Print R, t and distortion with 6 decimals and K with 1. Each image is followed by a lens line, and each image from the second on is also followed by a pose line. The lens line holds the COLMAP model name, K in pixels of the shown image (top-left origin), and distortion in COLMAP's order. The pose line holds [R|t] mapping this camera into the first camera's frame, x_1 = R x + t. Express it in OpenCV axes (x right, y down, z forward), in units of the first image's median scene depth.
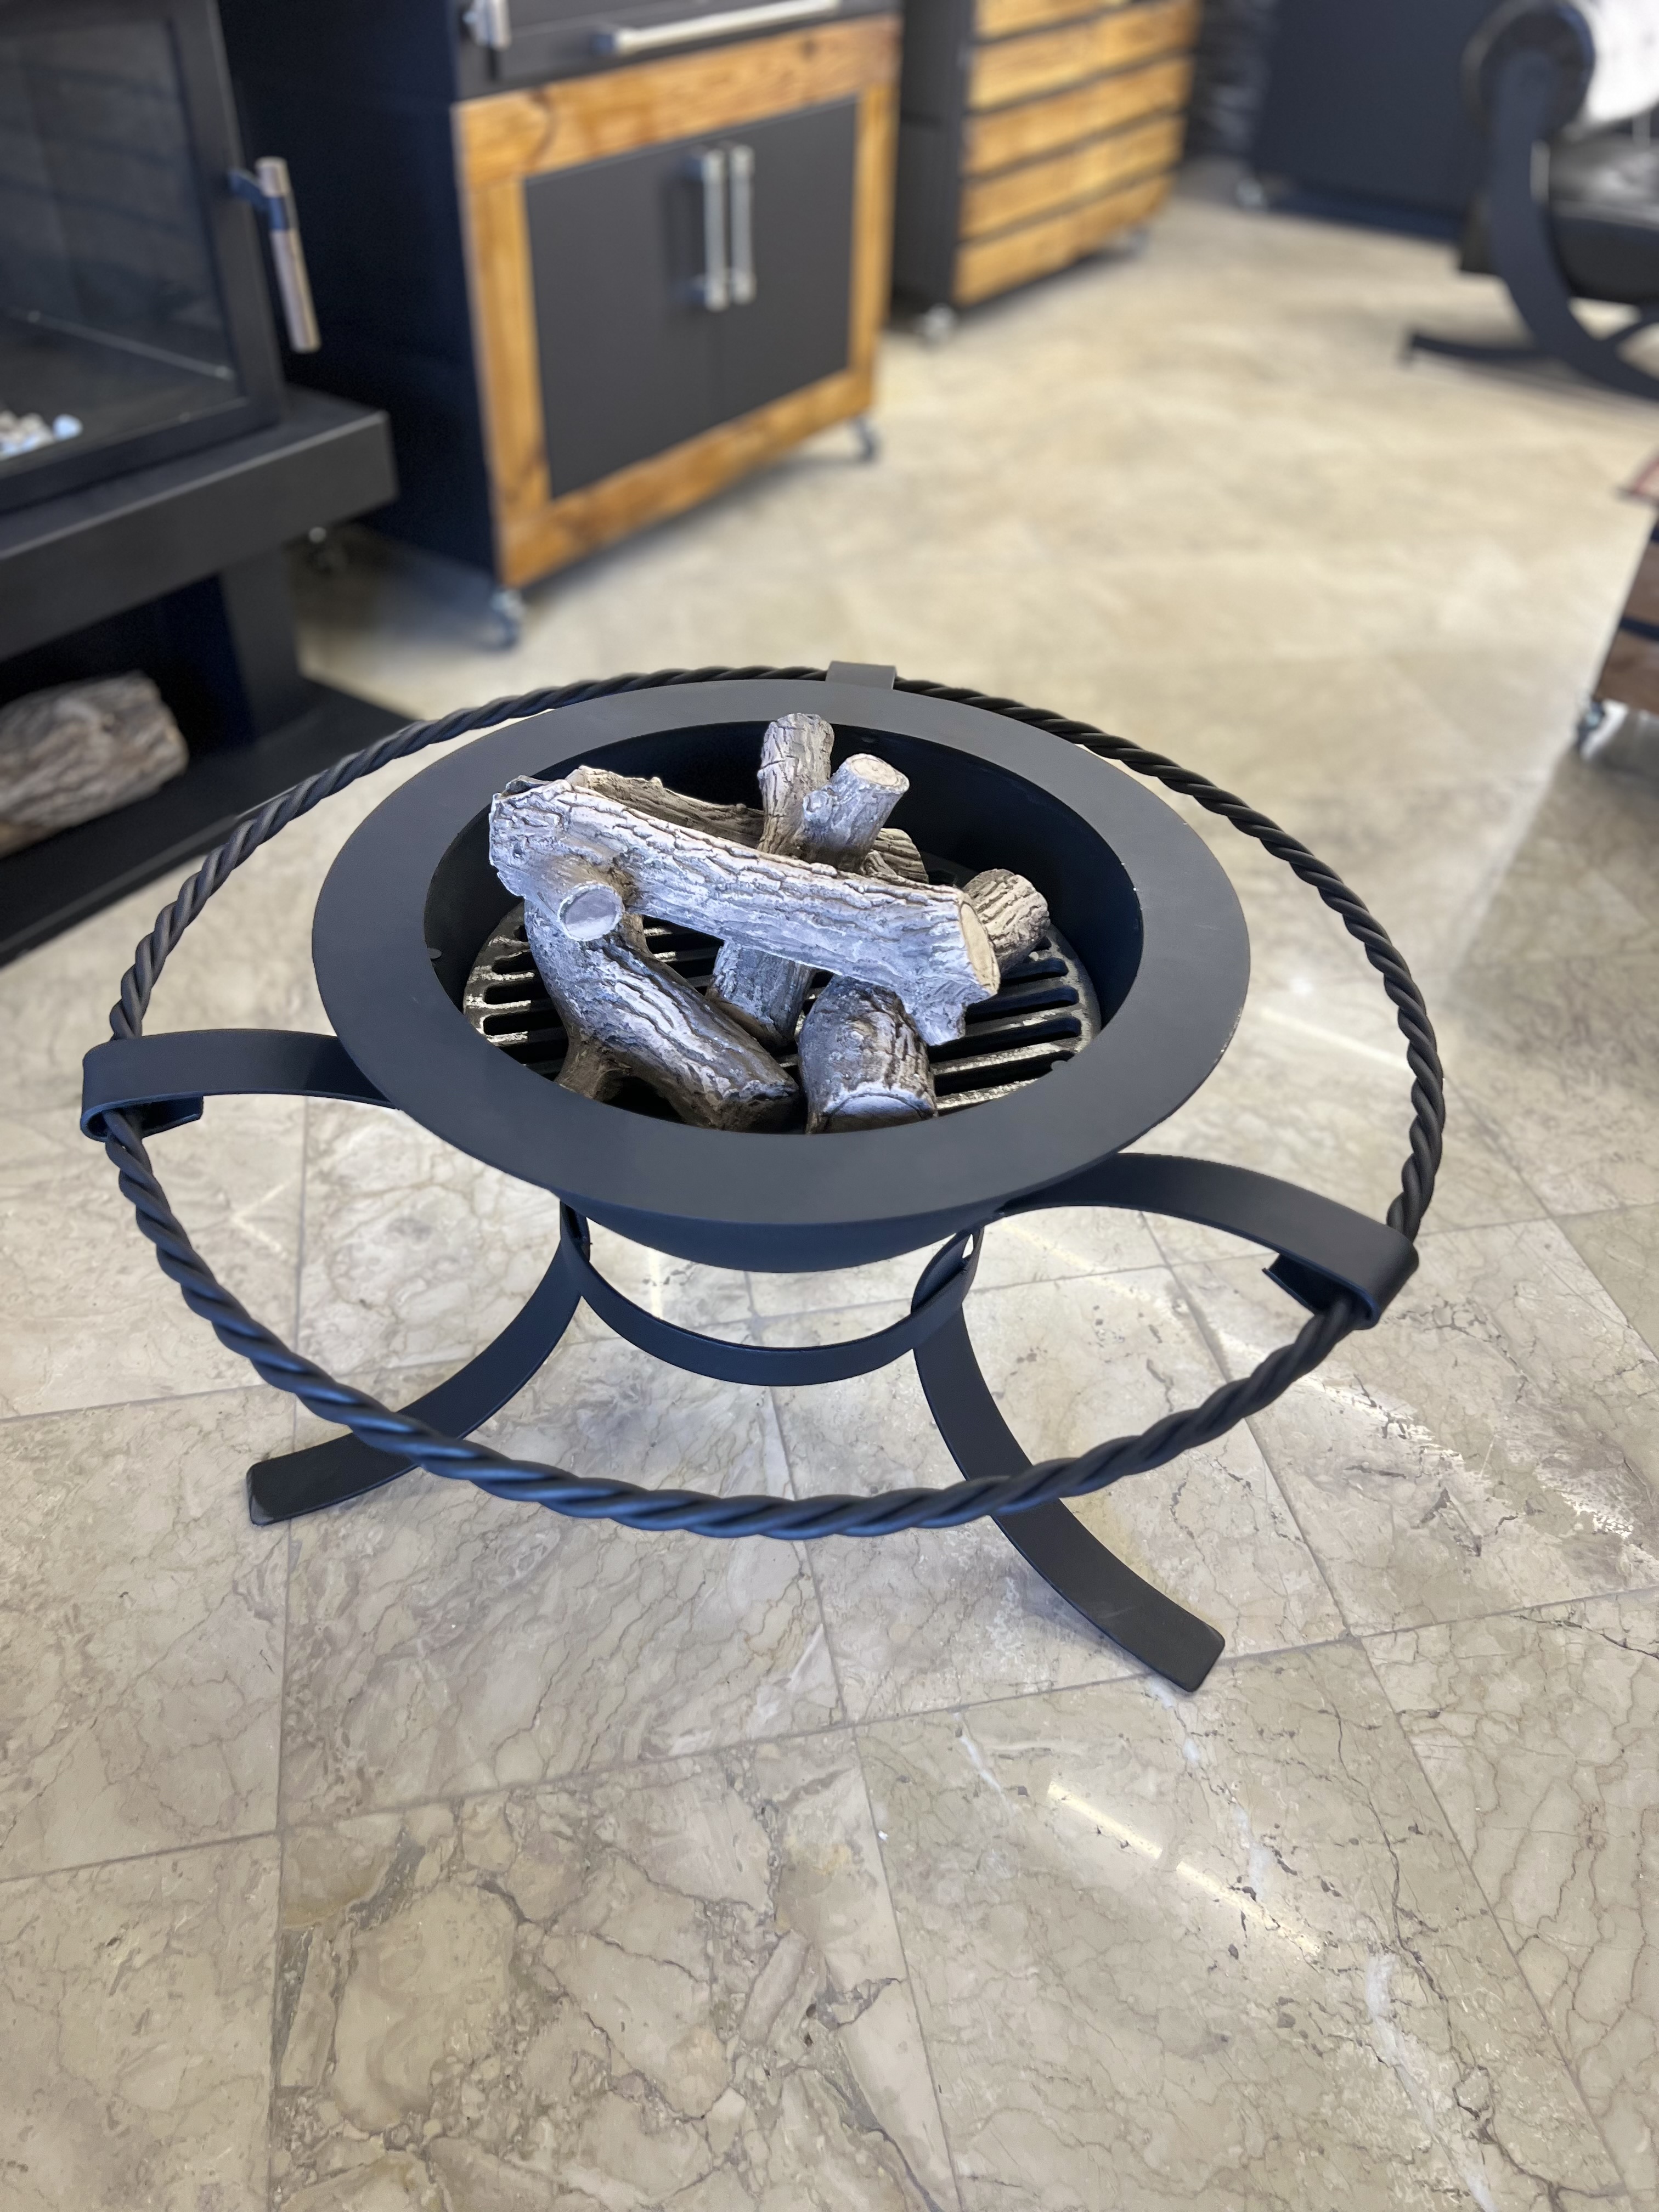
lens RADIAL K [[1639.8, 0, 836.7], [0, 1639.8, 1097.5], [0, 0, 1]] dist [0.044219, -0.048280]
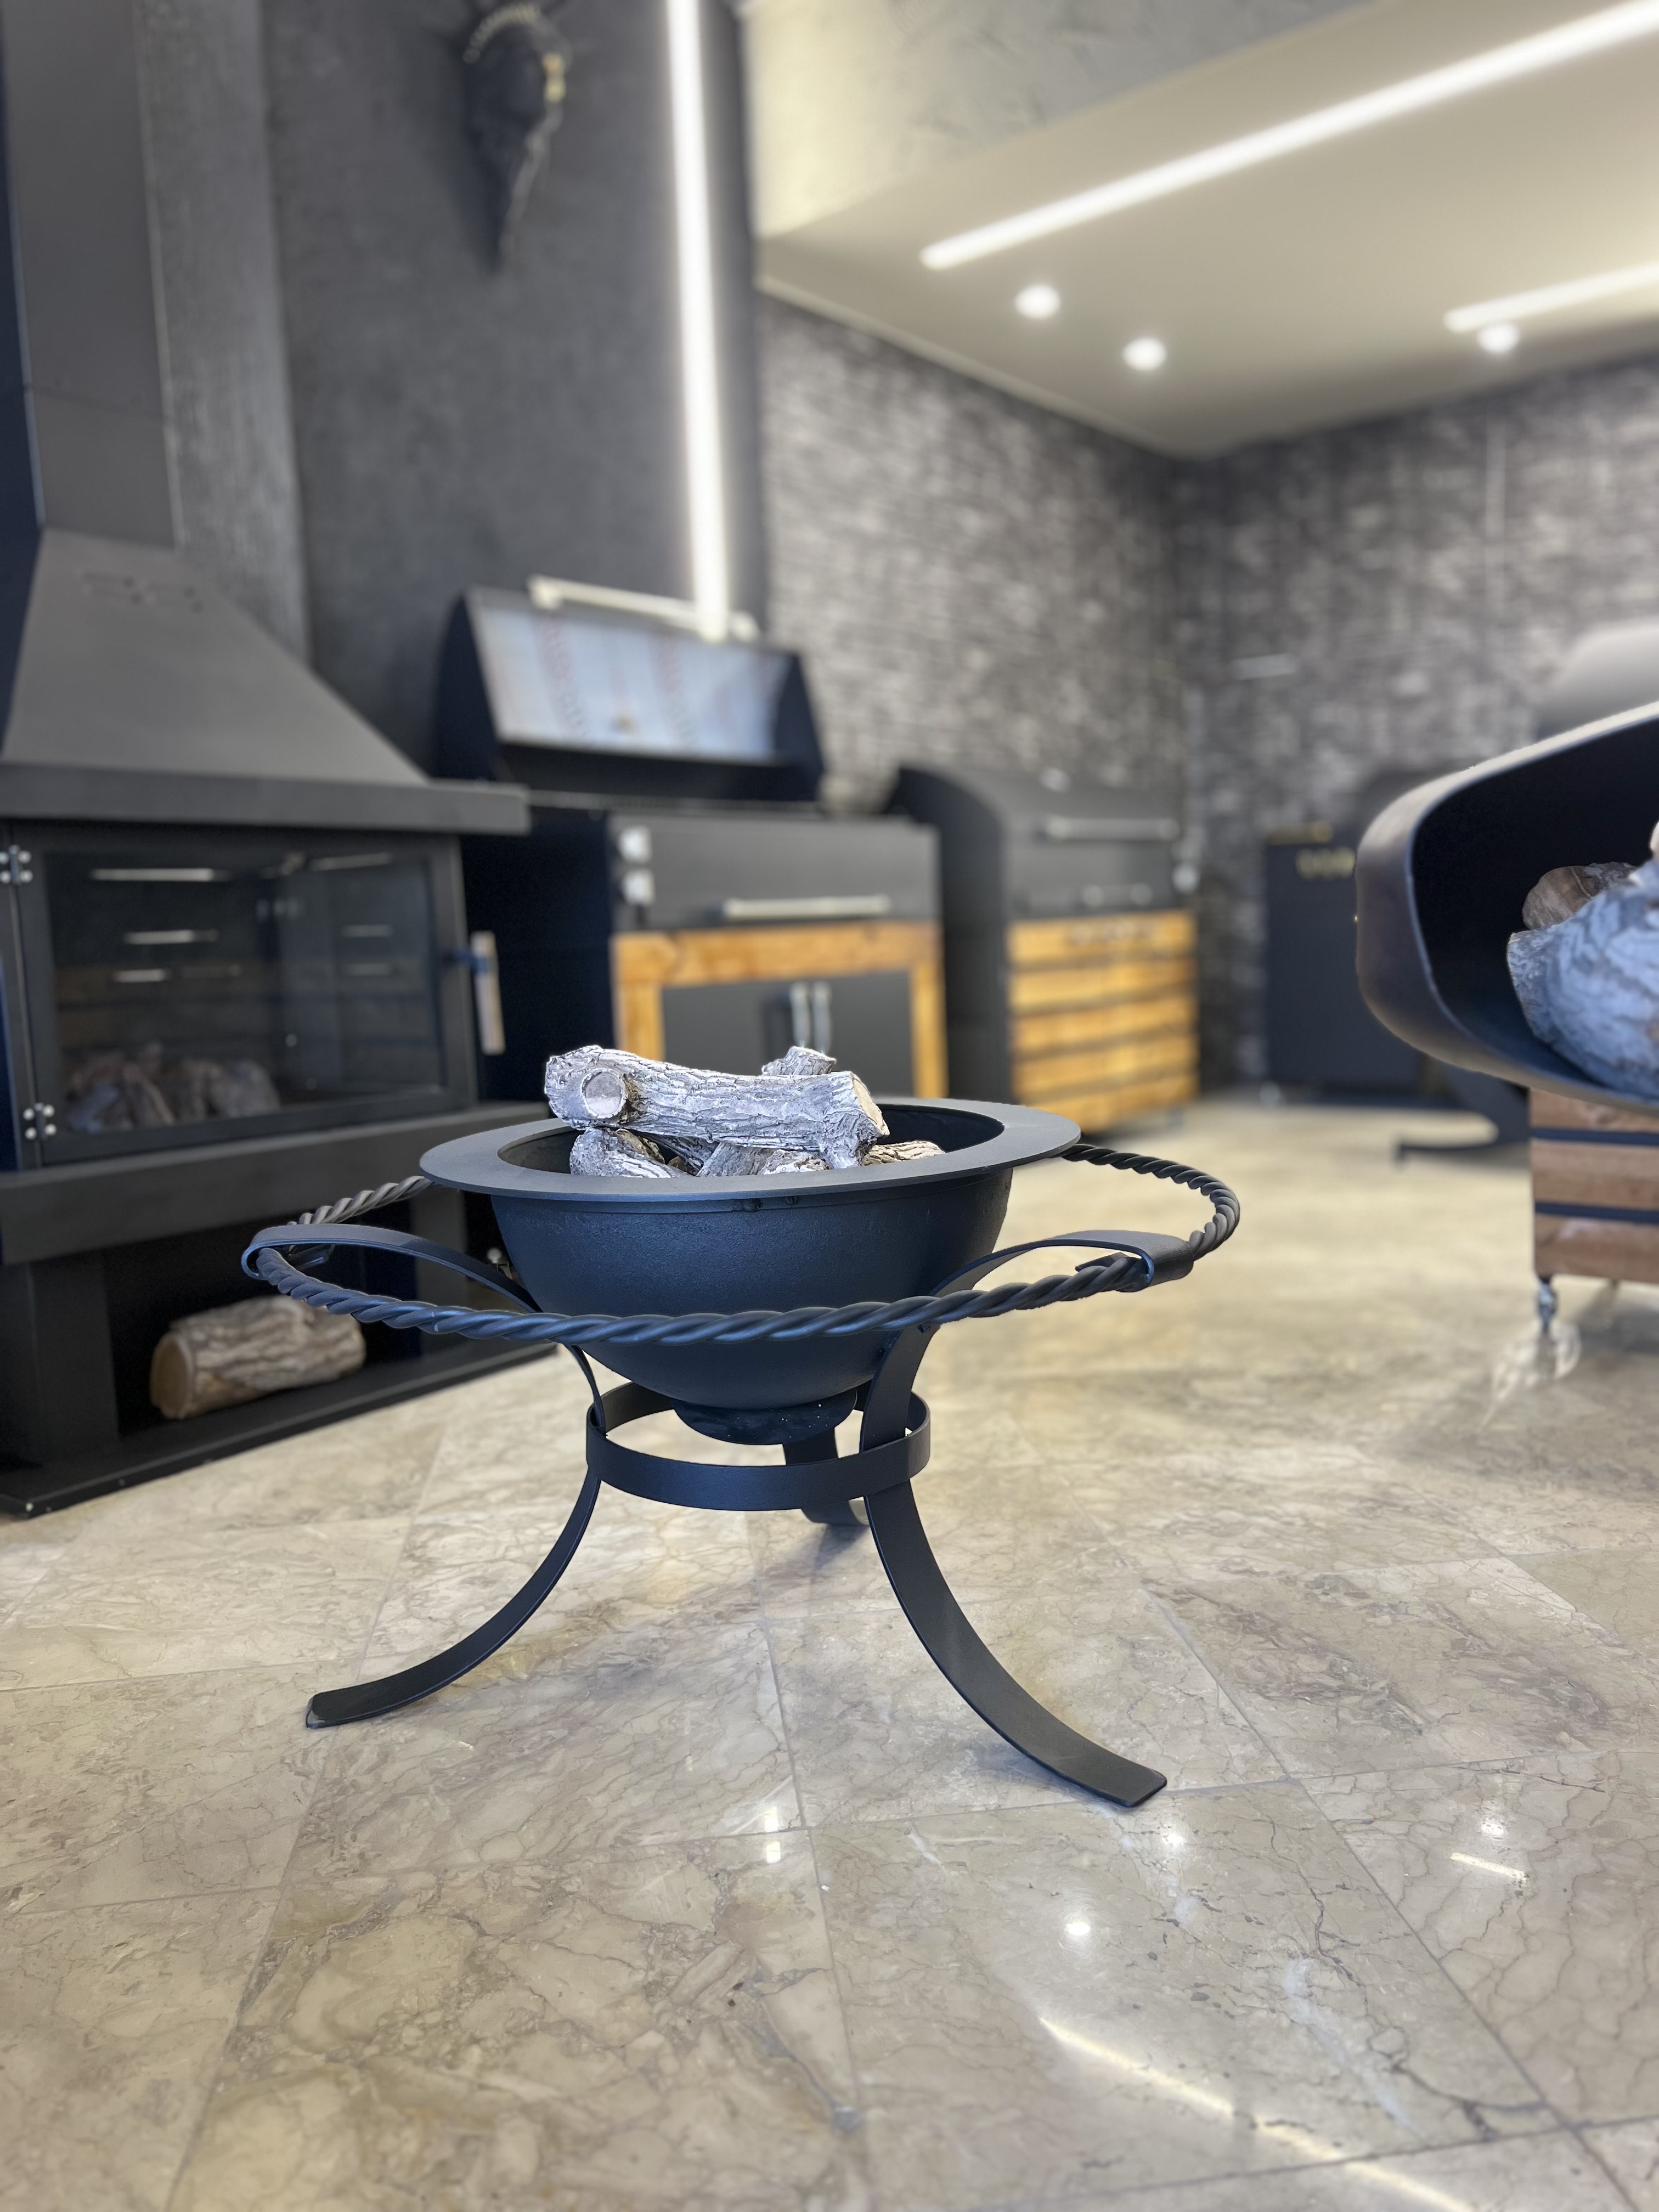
lens RADIAL K [[1639.8, 0, 832.3], [0, 1639.8, 1098.1], [0, 0, 1]] dist [0.044219, -0.048280]
pose [[0.992867, -0.069280, -0.097032, 0.160398], [0.001335, 0.820257, -0.571993, 0.597986], [0.119219, 0.567783, 0.814499, -0.146723]]
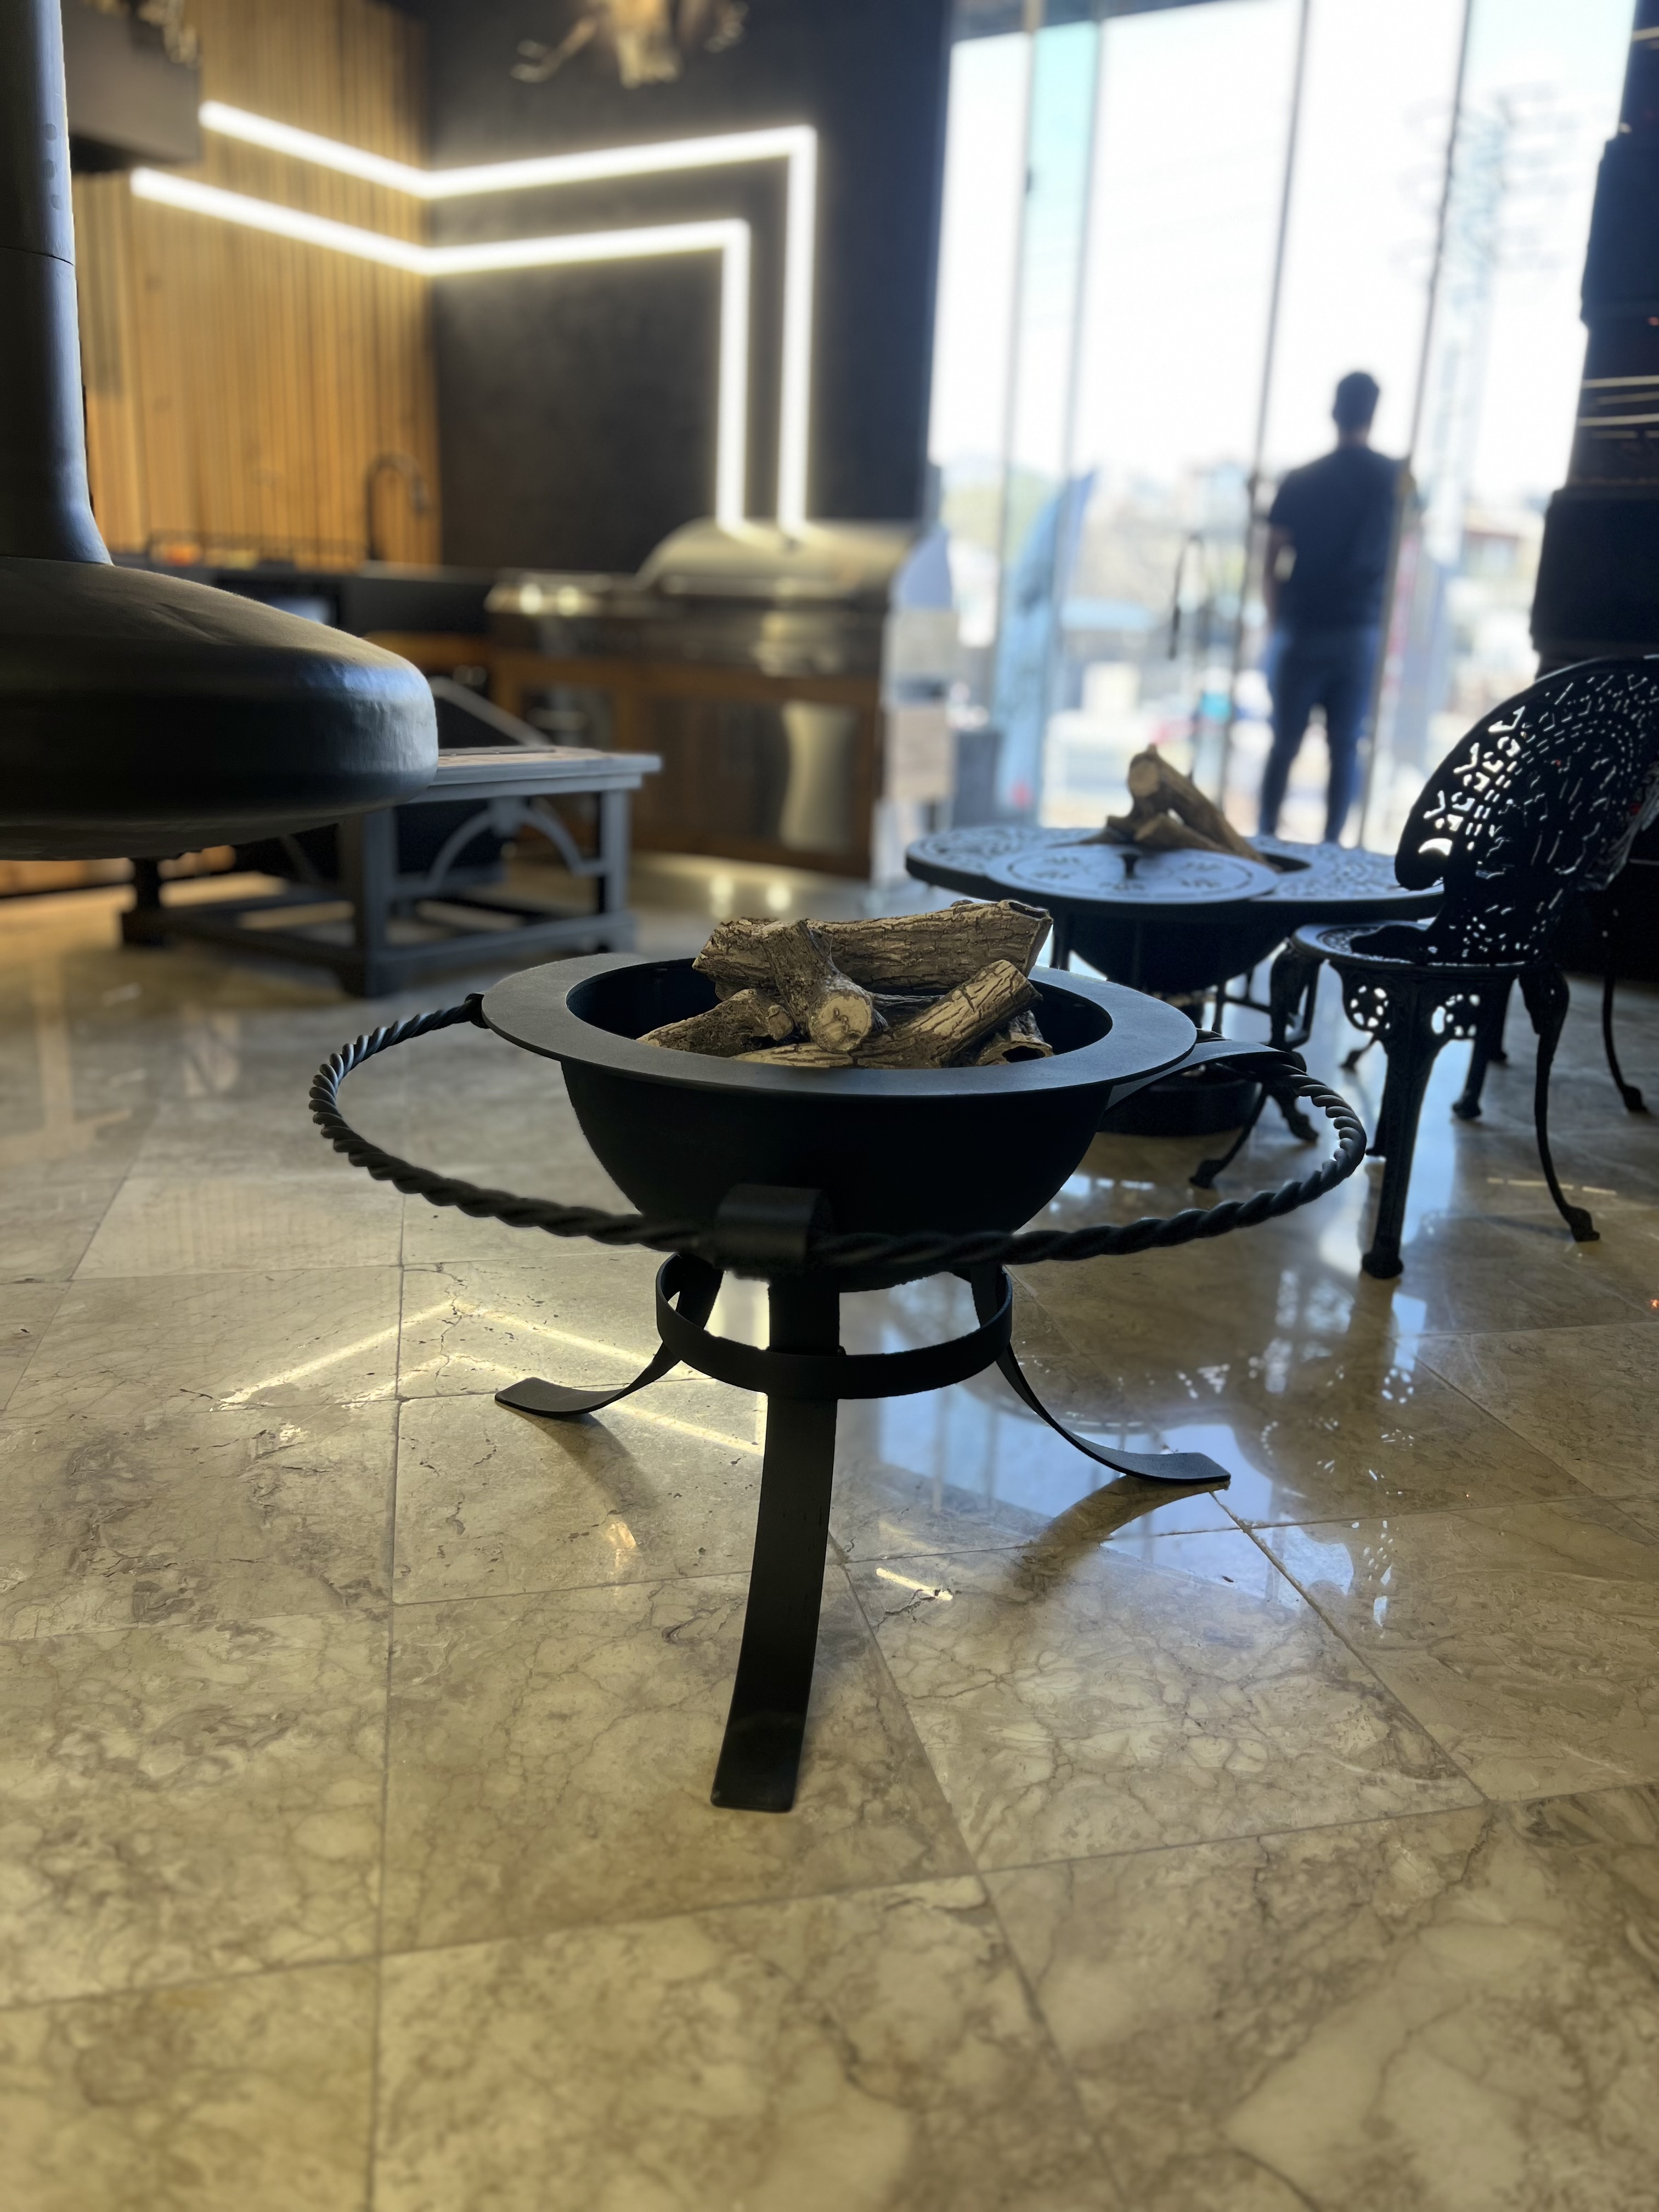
lens RADIAL K [[1639.8, 0, 828.3], [0, 1639.8, 1100.3], [0, 0, 1]] dist [0.044219, -0.048280]
pose [[-0.996733, -0.069974, -0.040331, 0.023824], [-0.071873, 0.540707, 0.838135, -1.063280], [-0.036840, 0.838295, -0.543970, 1.608524]]
